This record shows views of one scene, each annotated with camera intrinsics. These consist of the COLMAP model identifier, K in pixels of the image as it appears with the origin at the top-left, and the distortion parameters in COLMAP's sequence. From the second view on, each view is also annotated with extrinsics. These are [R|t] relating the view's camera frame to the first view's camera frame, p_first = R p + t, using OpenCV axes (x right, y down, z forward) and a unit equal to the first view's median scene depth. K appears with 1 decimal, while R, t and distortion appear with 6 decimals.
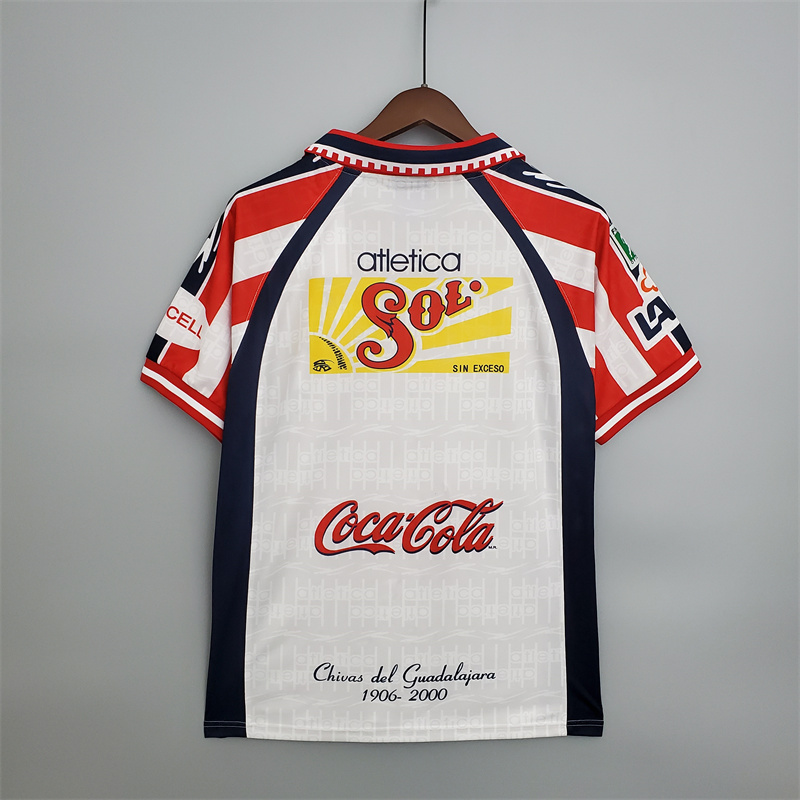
lens RADIAL K [[829.8, 0, 400.0], [0, 829.8, 400.0], [0, 0, 1]] dist [0.290540, -1.153039]
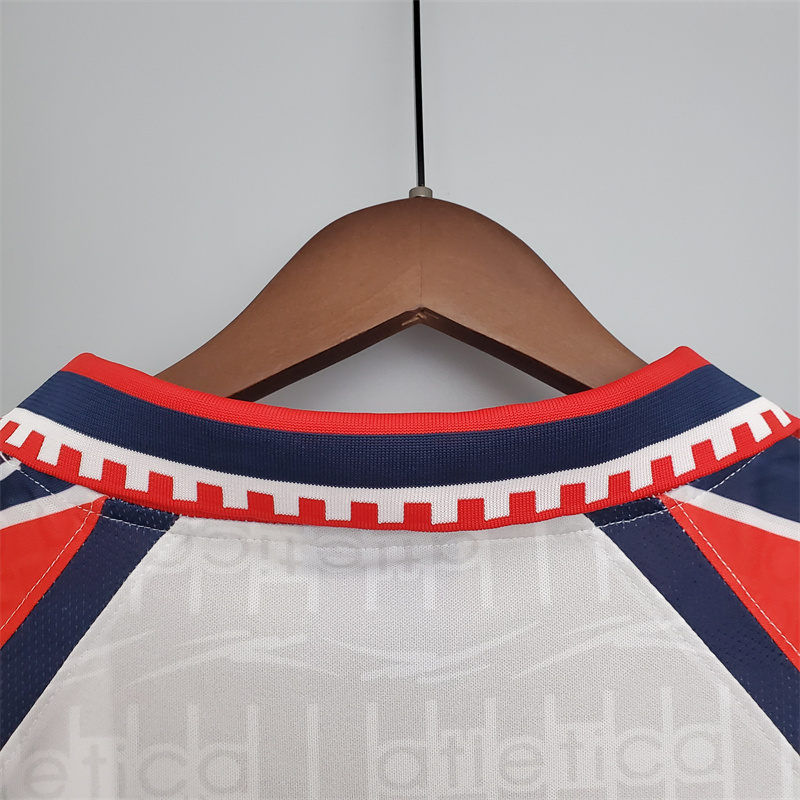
lens RADIAL K [[874.2, 0, 409.1], [0, 874.2, 411.2], [0, 0, 1]] dist [0.061483, -0.199893]
pose [[0.999312, -0.032934, -0.017043, 0.027914], [0.028854, 0.979272, -0.200482, -0.246300], [0.023292, 0.199852, 0.979549, 0.739676]]
